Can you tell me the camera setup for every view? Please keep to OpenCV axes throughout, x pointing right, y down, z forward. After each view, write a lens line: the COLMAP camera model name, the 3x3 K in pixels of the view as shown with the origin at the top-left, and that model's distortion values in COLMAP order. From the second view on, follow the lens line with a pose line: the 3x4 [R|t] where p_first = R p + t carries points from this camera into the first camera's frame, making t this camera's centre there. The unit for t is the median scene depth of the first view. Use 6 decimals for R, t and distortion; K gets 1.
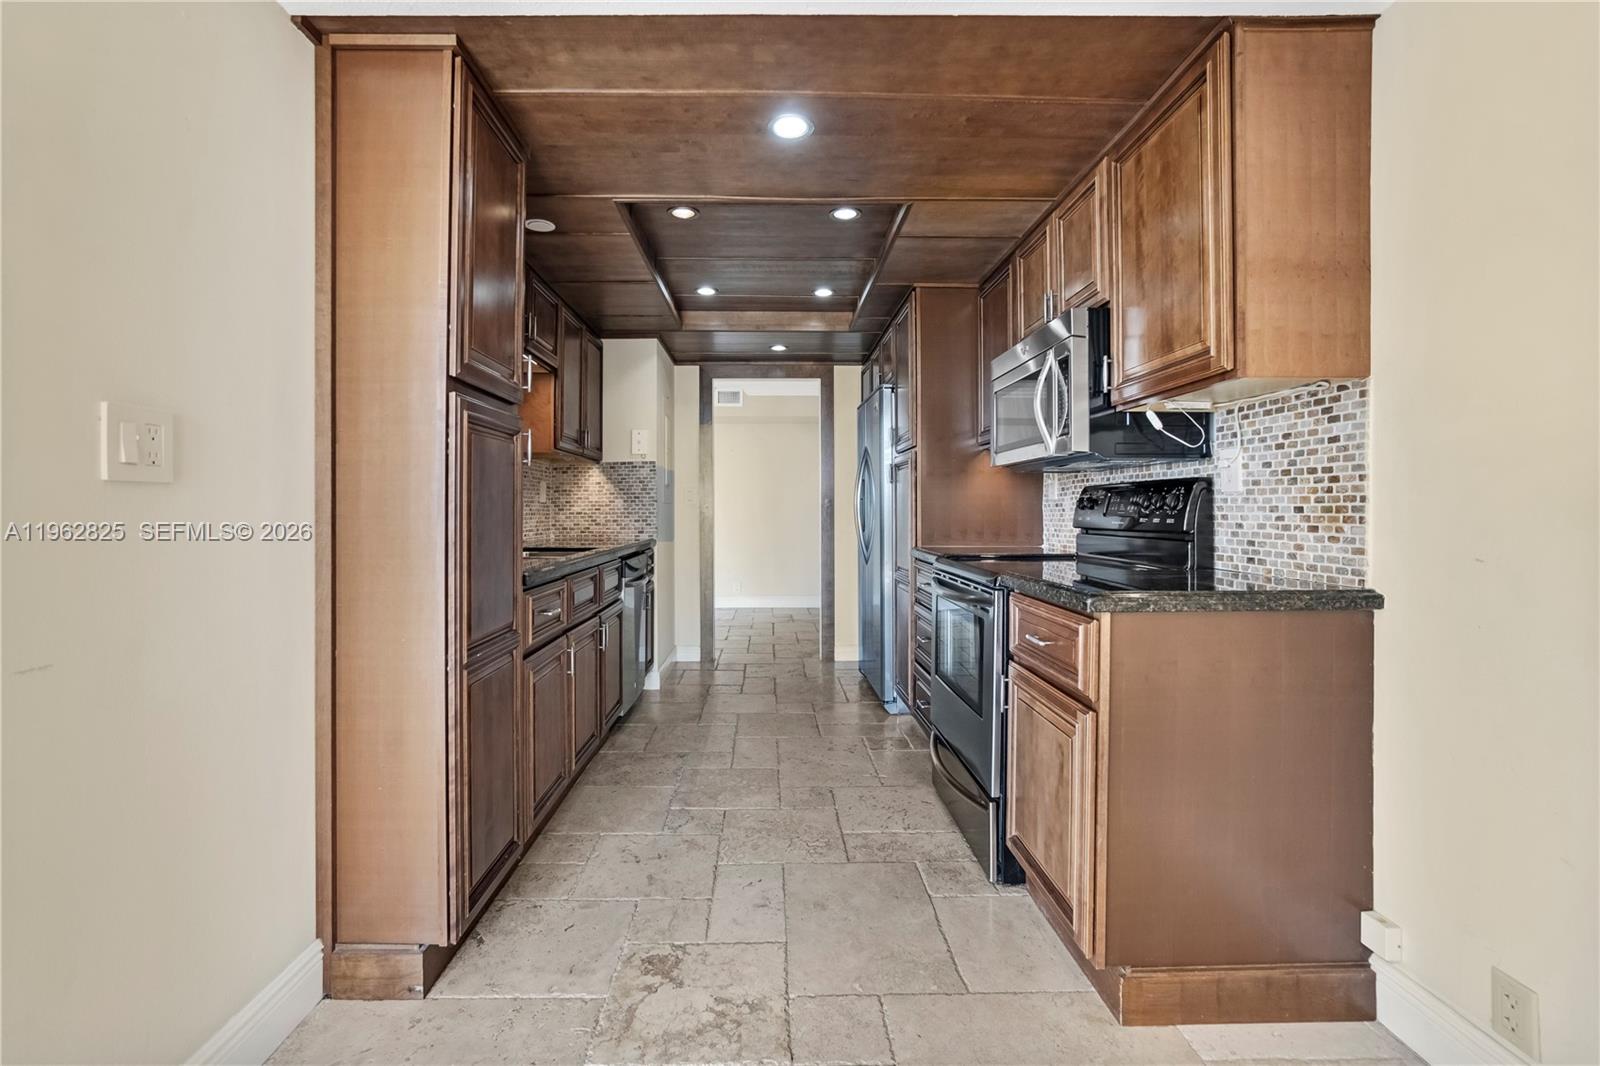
lens RADIAL K [[709.3, 0, 770.6], [0, 709.3, 516.7], [0, 0, 1]] dist [-0.012579, 0.000211]
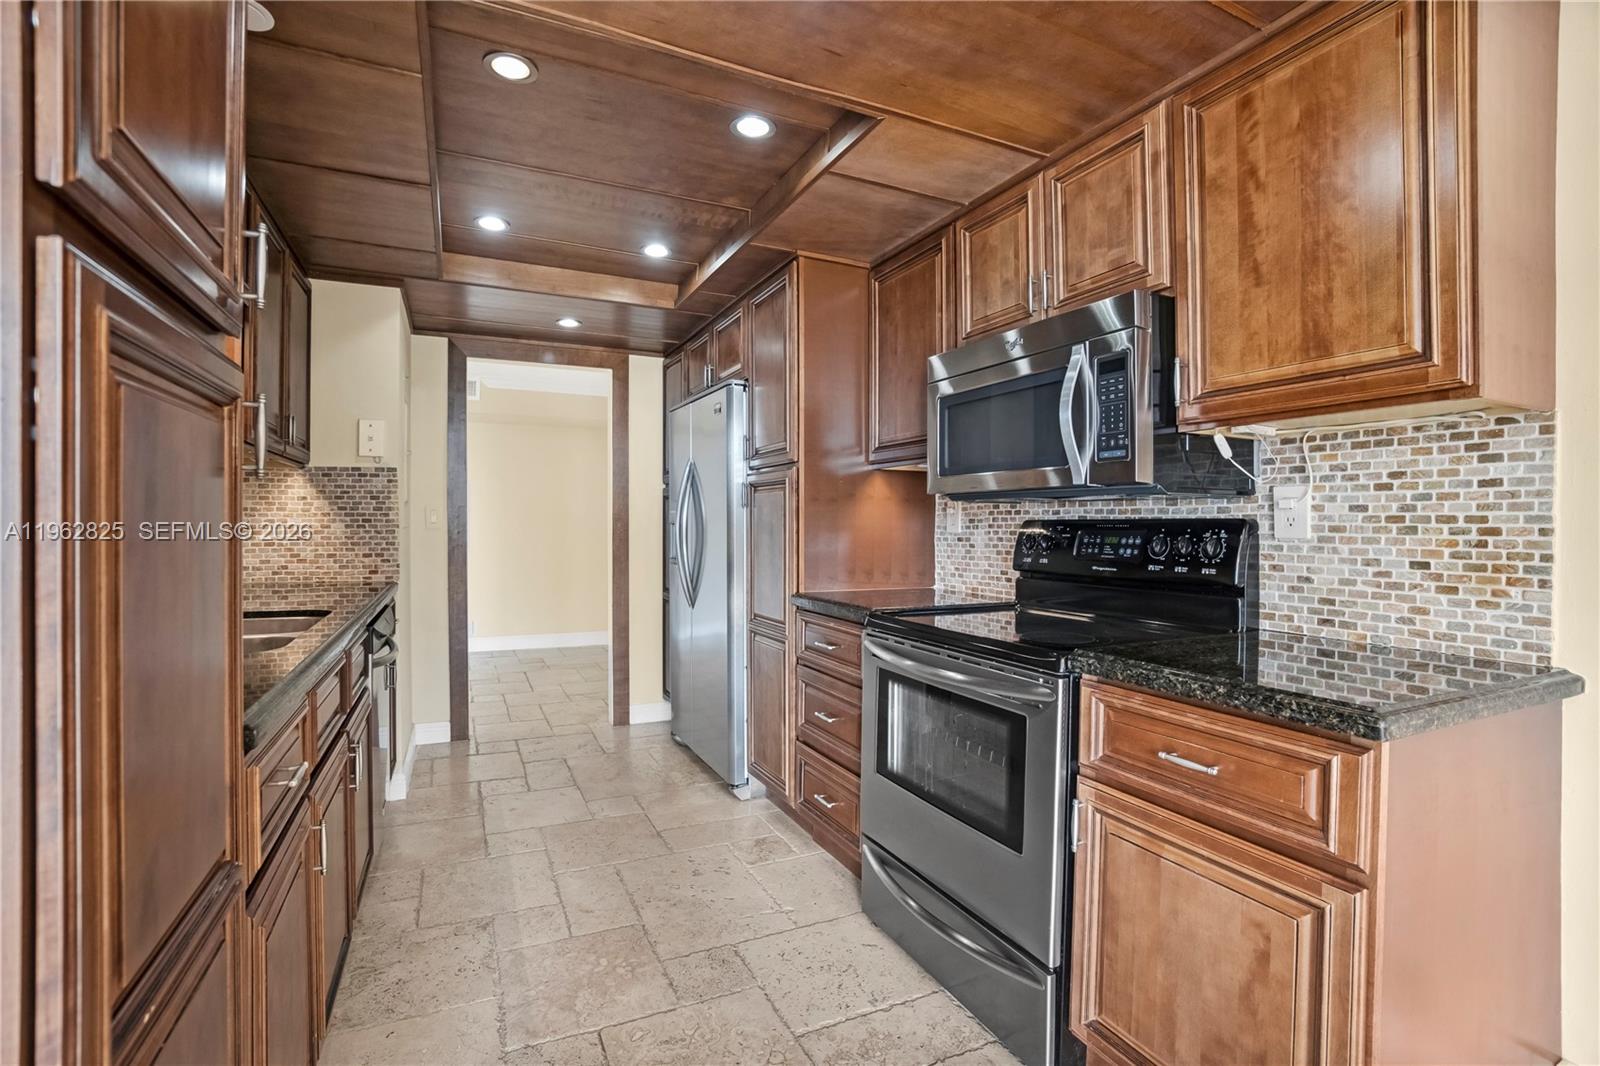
lens RADIAL K [[727.1, 0, 786.0], [0, 727.1, 541.8], [0, 0, 1]] dist [-0.041224, 0.001208]
pose [[0.910880, -0.002448, 0.412664, -0.222187], [-0.003700, 0.999894, 0.014097, -0.038964], [-0.412654, -0.014368, 0.910774, 0.466781]]
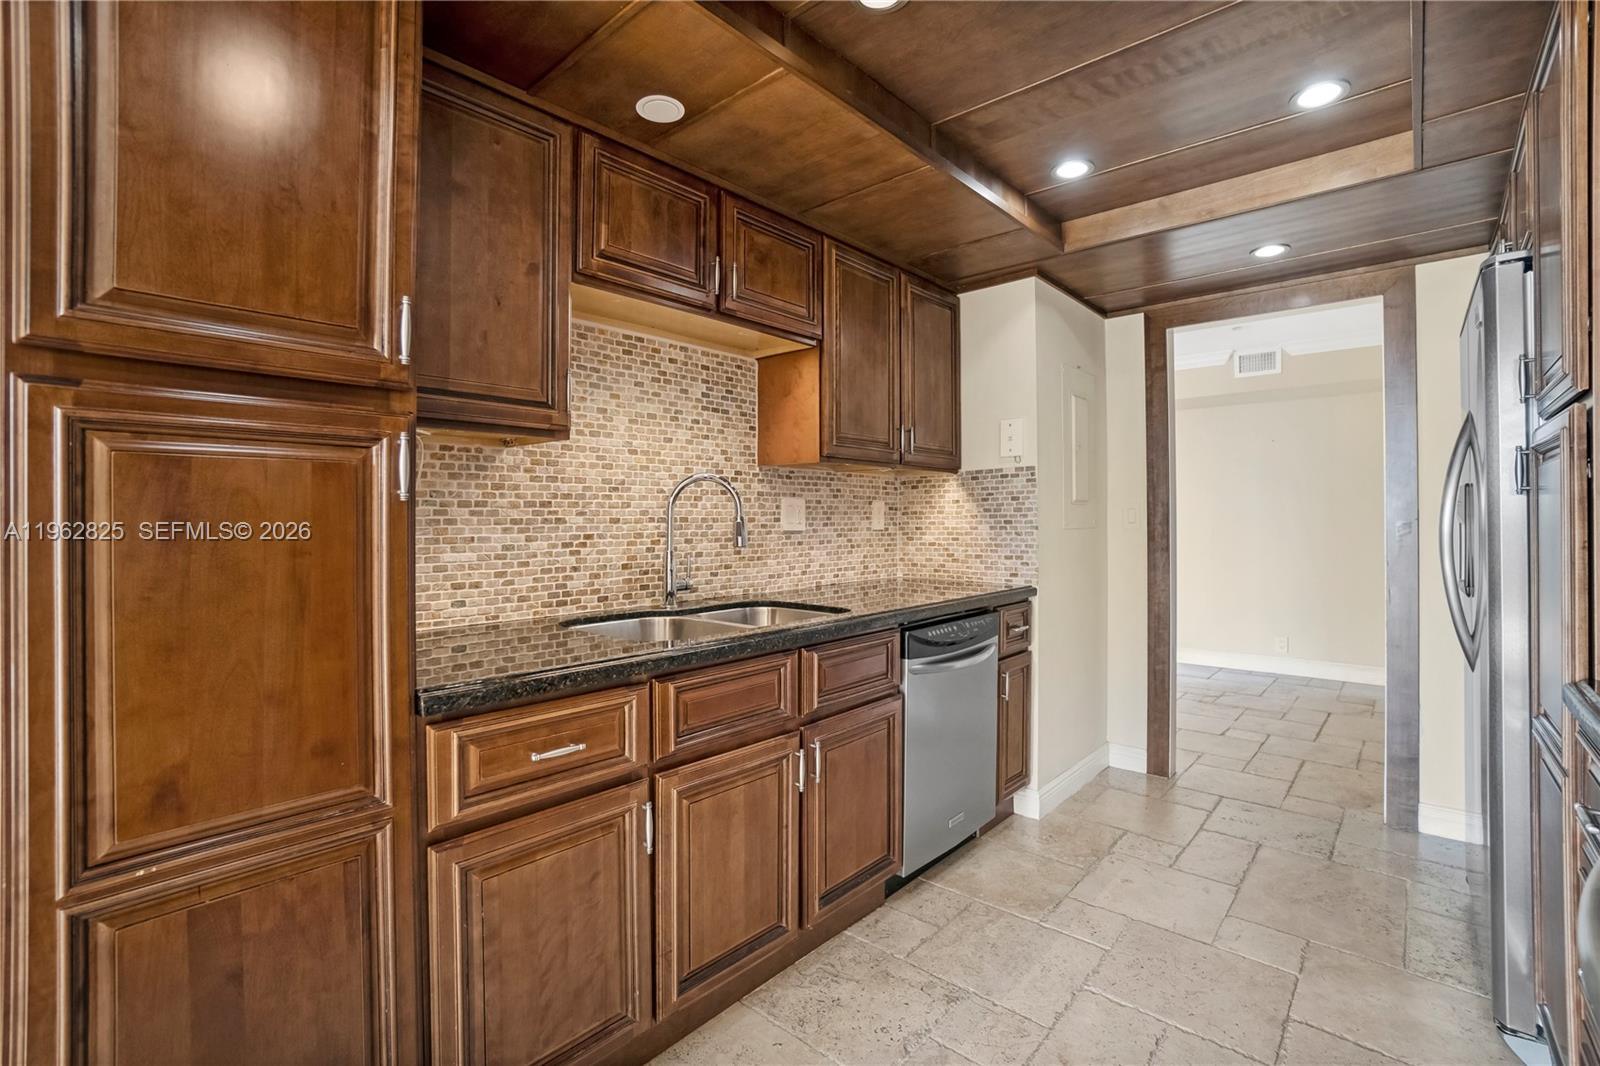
lens RADIAL K [[721.3, 0, 793.6], [0, 721.3, 518.9], [0, 0, 1]] dist [-0.054417, 0.022368]
pose [[0.741136, -0.000603, -0.671354, 0.243479], [-0.003724, 0.999981, -0.005009, -0.055802], [0.671344, 0.006212, 0.741120, 0.793573]]
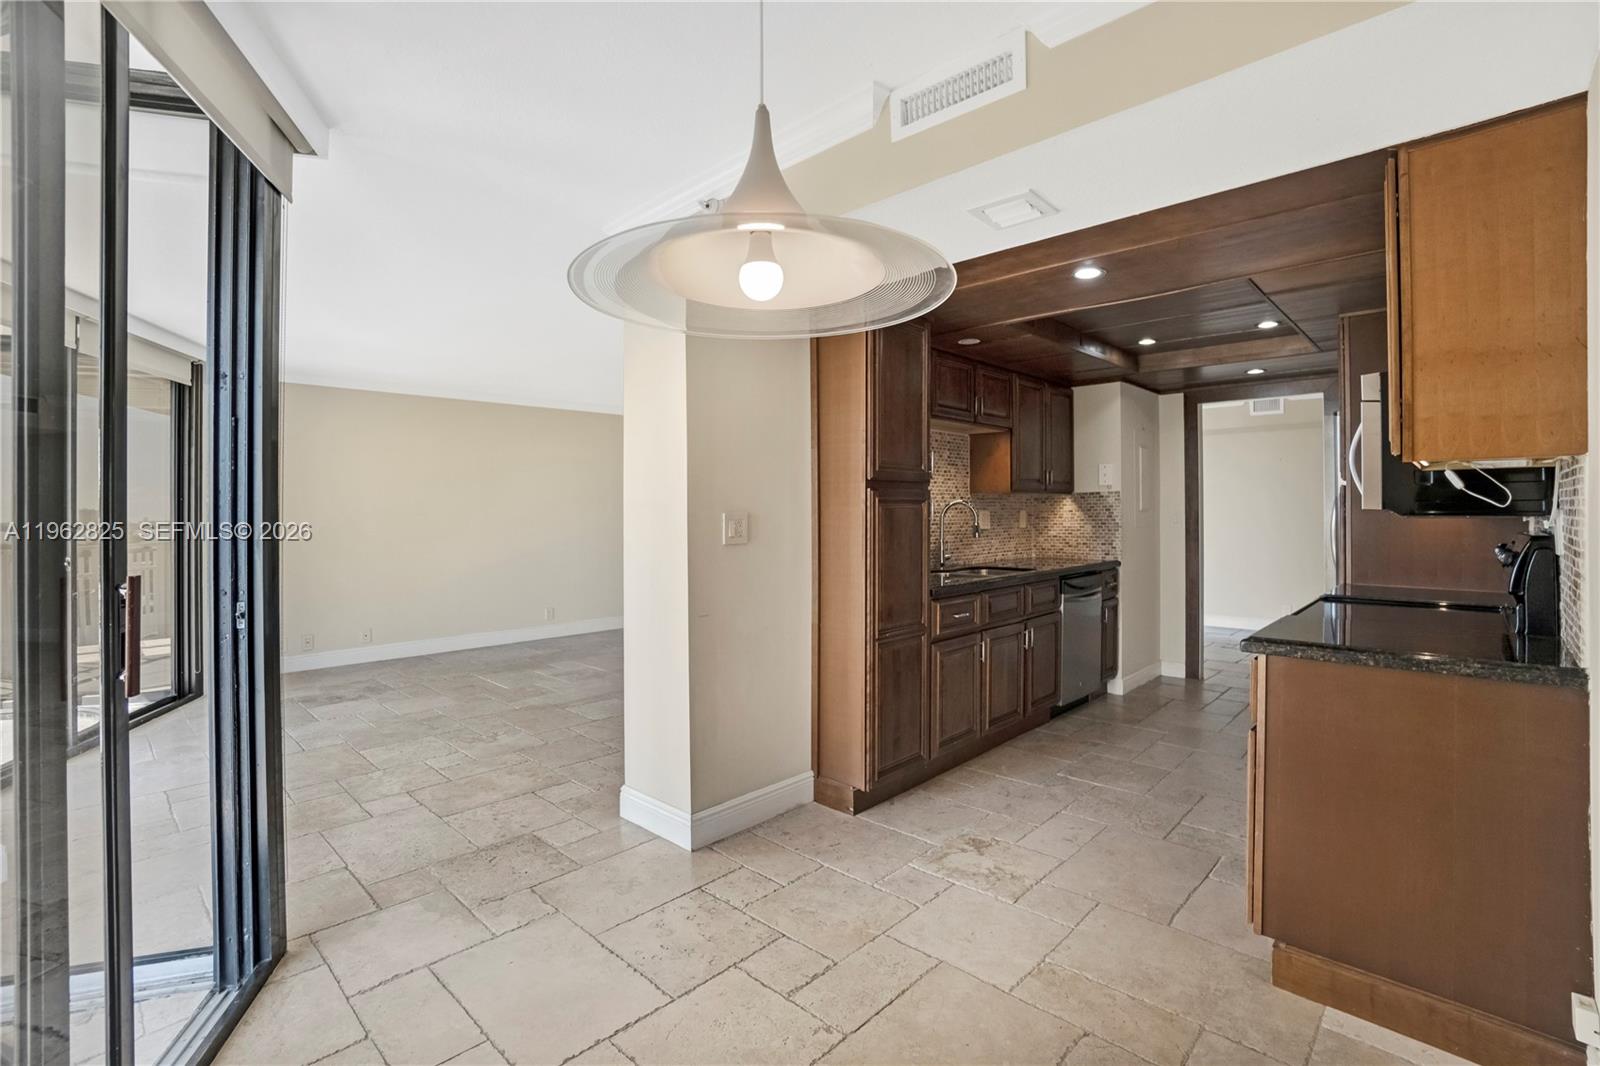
lens RADIAL K [[721.3, 0, 793.6], [0, 721.3, 518.9], [0, 0, 1]] dist [-0.054417, 0.022368]
pose [[0.713813, 0.002638, -0.700331, 0.557982], [-0.000195, 0.999994, 0.003568, -0.082138], [0.700336, -0.002410, 0.713809, -0.358209]]
